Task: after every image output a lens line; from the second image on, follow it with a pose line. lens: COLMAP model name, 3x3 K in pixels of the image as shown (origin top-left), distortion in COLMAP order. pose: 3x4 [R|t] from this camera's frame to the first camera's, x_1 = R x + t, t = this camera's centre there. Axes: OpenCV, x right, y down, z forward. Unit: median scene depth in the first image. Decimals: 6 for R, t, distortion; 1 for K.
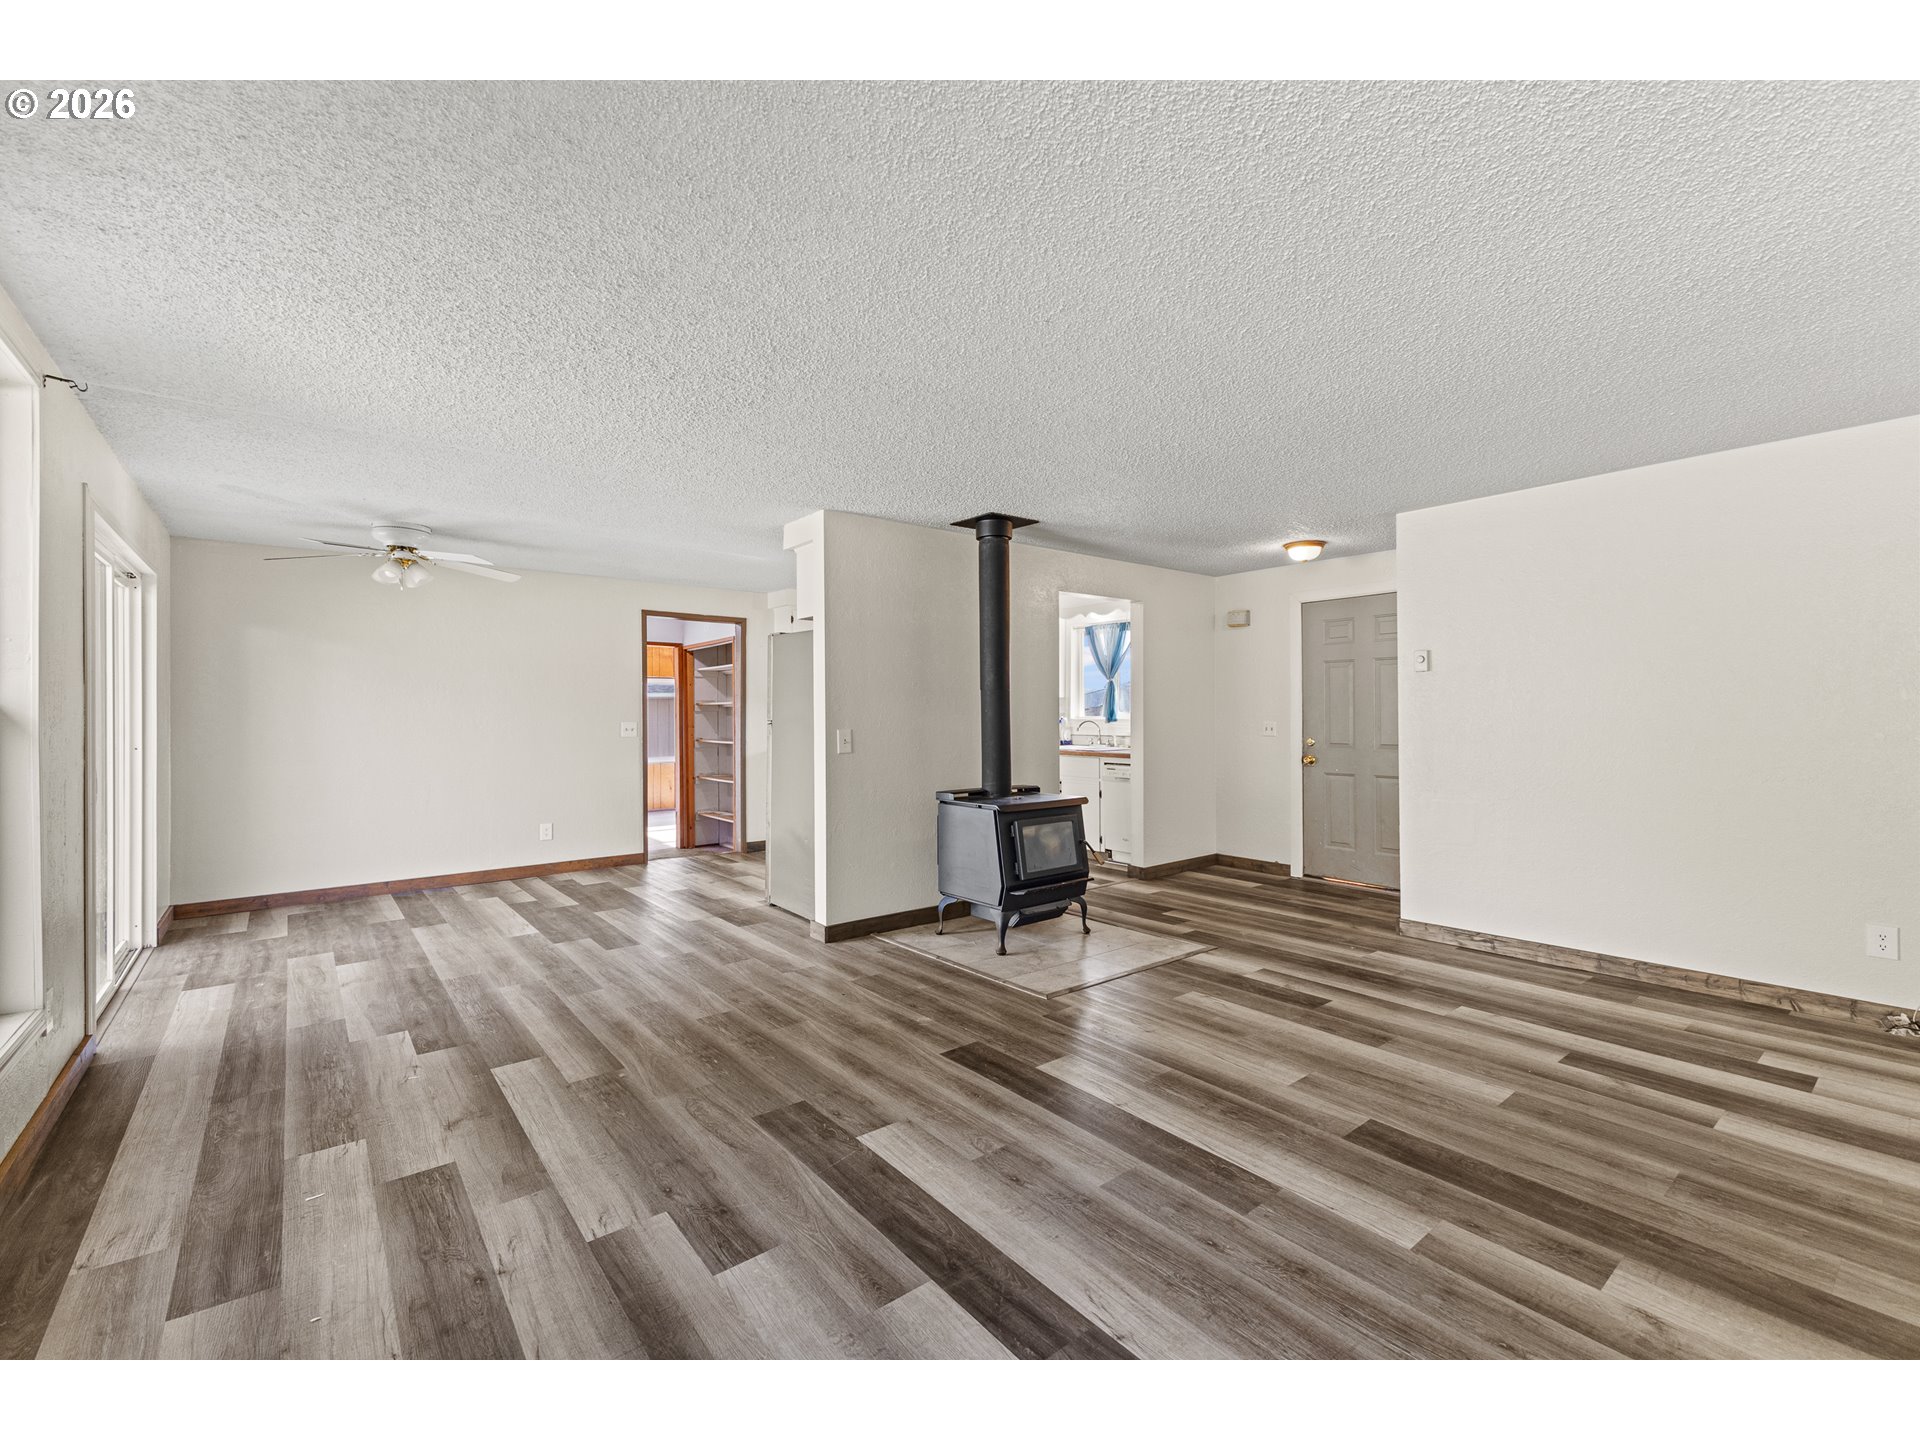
lens RADIAL K [[823.7, 0, 960.0], [0, 823.7, 720.0], [0, 0, 1]] dist [0.009223, -0.000062]
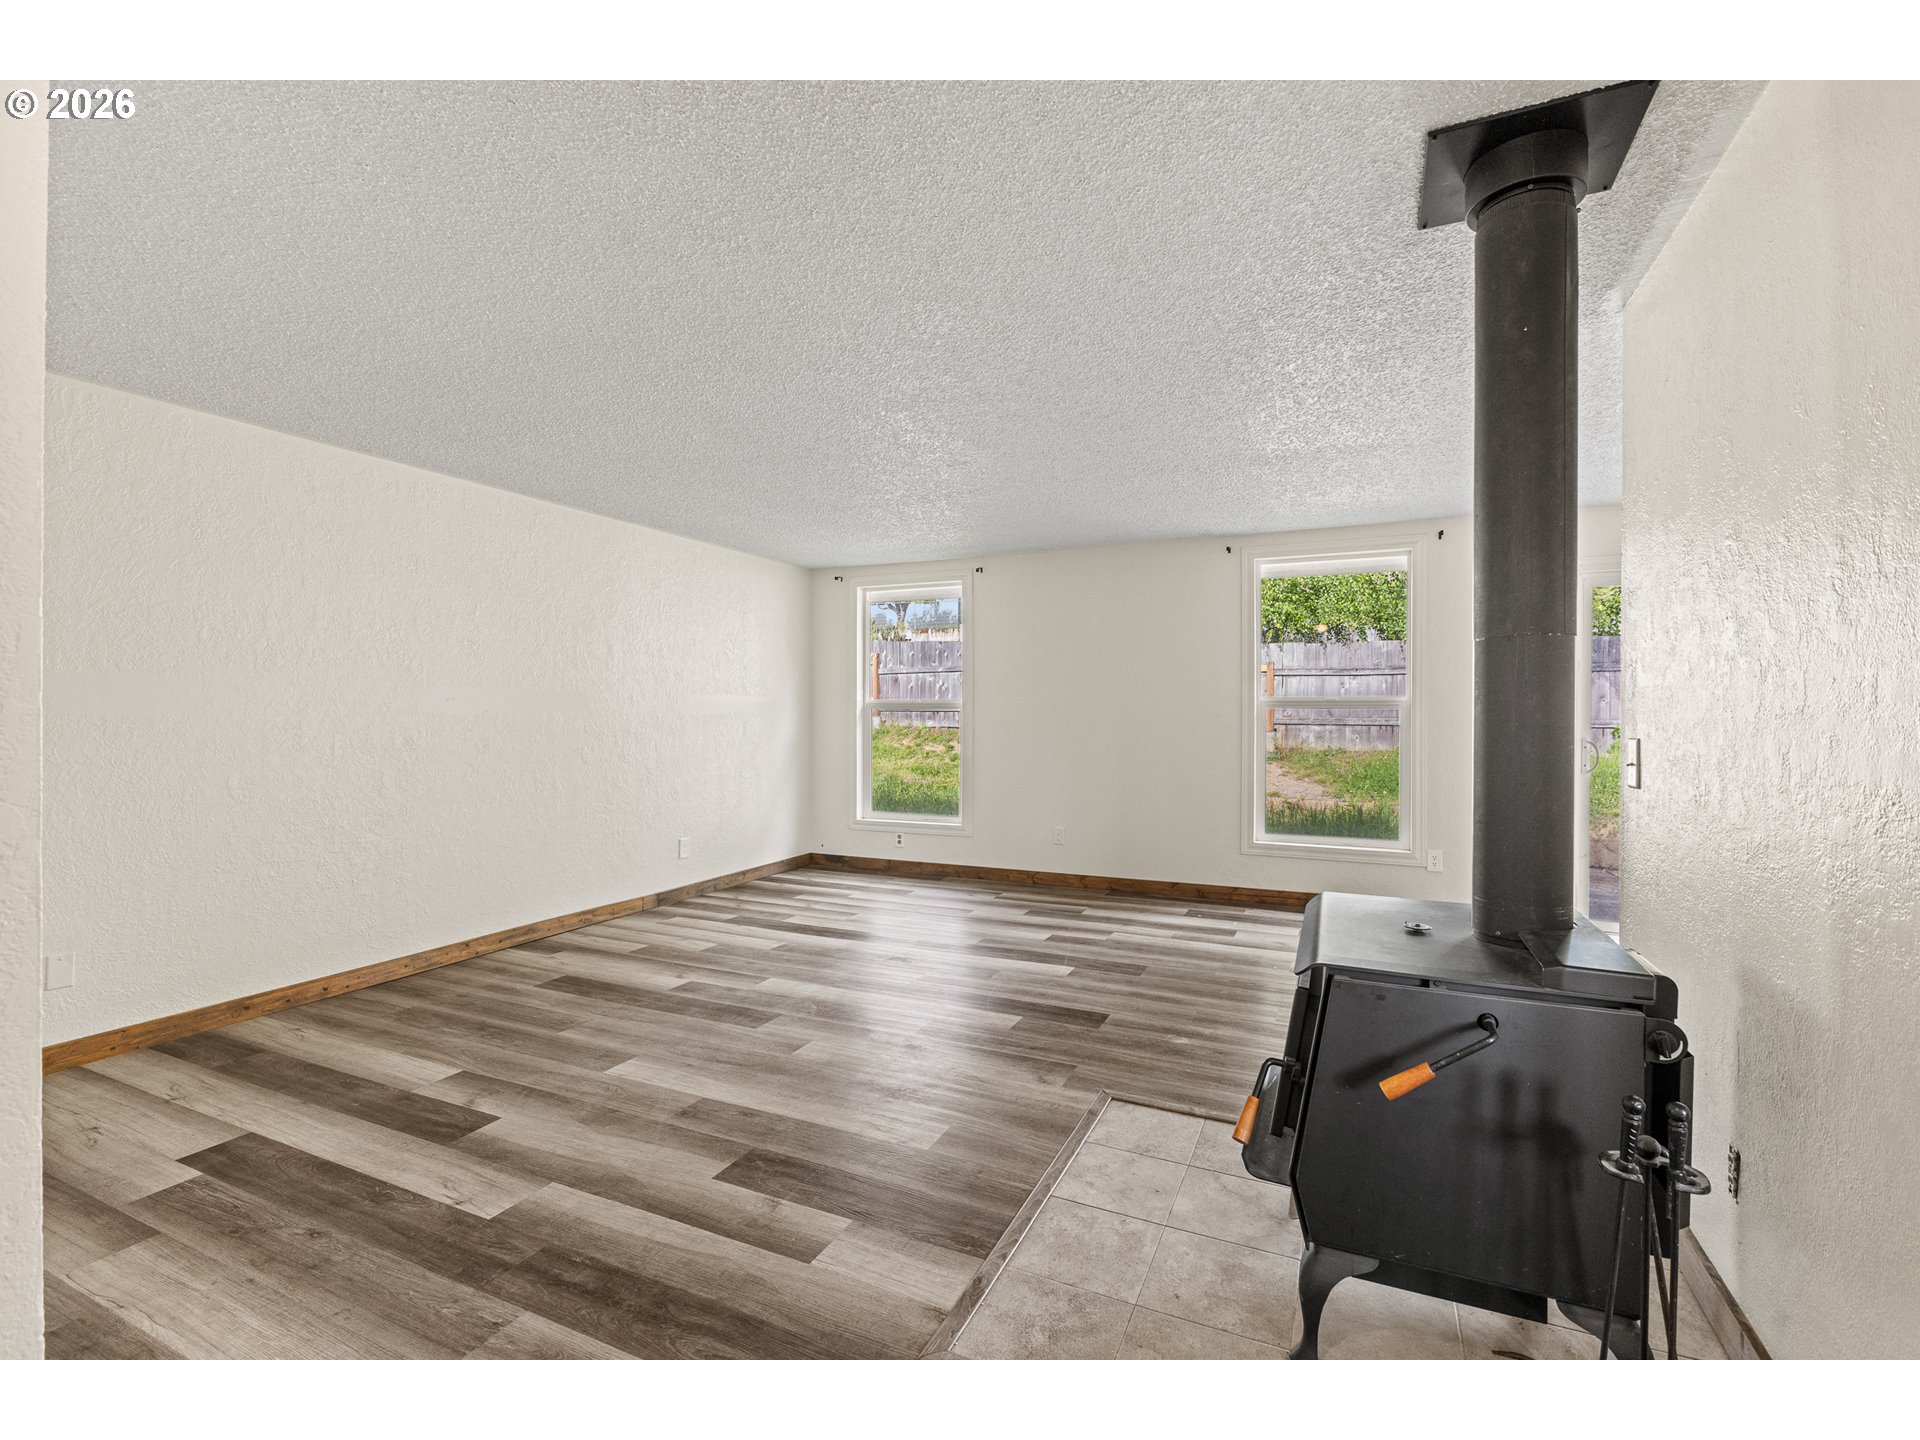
lens RADIAL K [[870.9, 0, 960.0], [0, 870.9, 720.0], [0, 0, 1]] dist [0.000070, 0.000028]
pose [[-0.896216, 0.008523, -0.443537, 0.742317], [0.001708, 0.999874, 0.015761, -0.011265], [0.443616, 0.013368, -0.896118, 2.154586]]
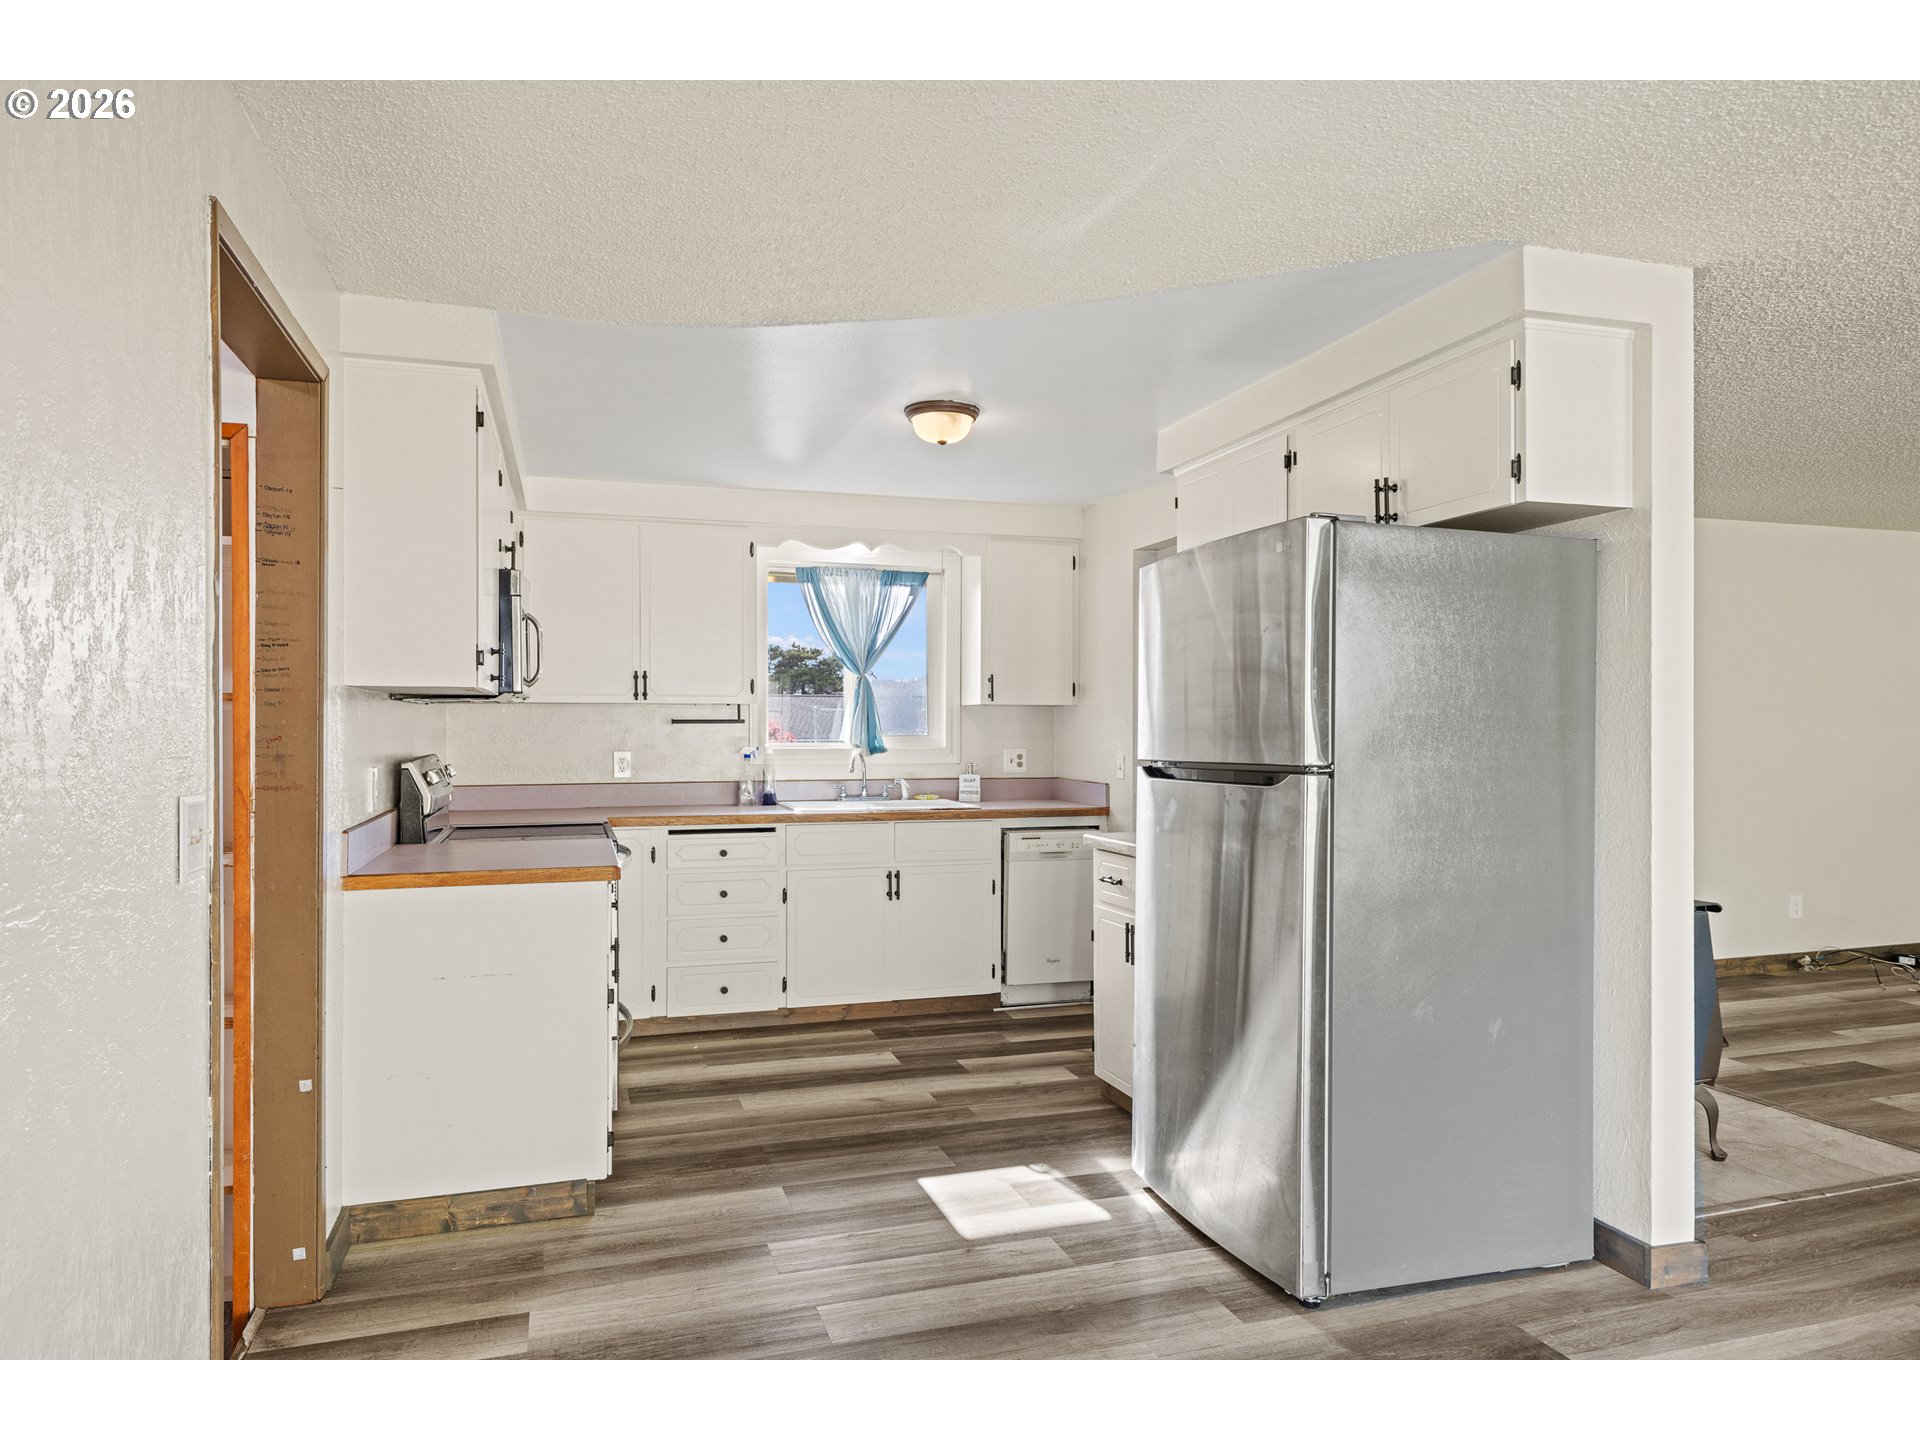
lens RADIAL K [[1211.6, 0, 960.0], [0, 1211.6, 720.0], [0, 0, 1]] dist [0.001038, 0.000020]
pose [[0.356947, 0.013362, 0.934029, -1.454894], [0.006398, 0.999839, -0.016749, -0.014463], [-0.934103, 0.011954, 0.356804, 1.863280]]
